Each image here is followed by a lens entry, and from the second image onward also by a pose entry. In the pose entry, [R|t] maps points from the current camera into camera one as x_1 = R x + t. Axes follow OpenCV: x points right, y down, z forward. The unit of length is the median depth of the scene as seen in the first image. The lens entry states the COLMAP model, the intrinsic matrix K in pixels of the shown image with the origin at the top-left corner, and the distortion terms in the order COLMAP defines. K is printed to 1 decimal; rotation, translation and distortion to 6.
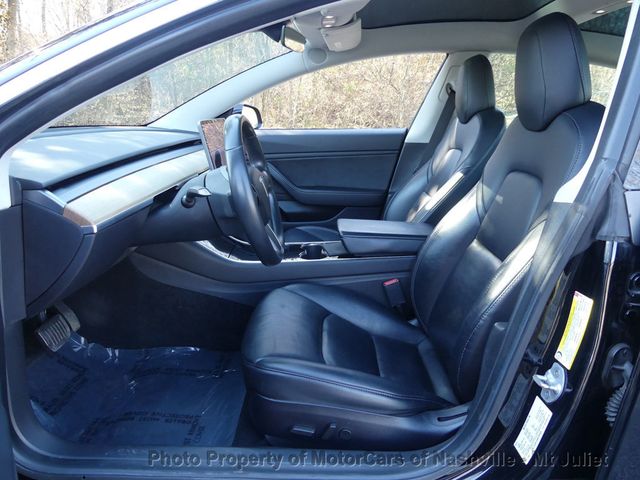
lens RADIAL K [[480.6, 0, 327.0], [0, 480.6, 242.2], [0, 0, 1]] dist [-0.017682, 0.027076]
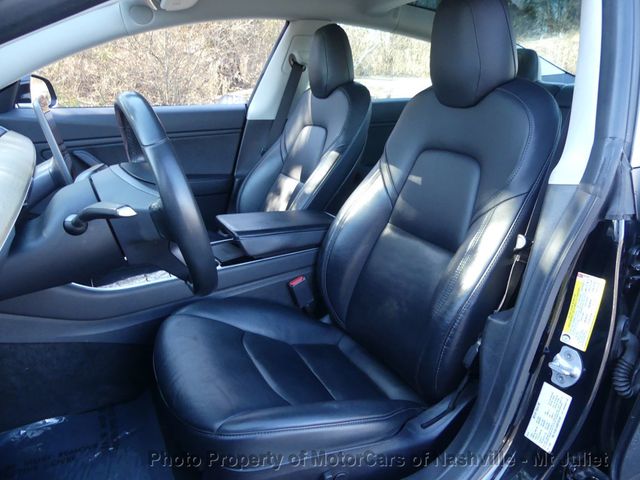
lens RADIAL K [[480.6, 0, 315.3], [0, 480.6, 237.1], [0, 0, 1]] dist [-0.017682, 0.027076]
pose [[0.888391, -0.136742, 0.438250, -0.221447], [0.116490, 0.990512, 0.072916, -0.059977], [-0.444063, -0.013726, 0.895891, 0.198587]]
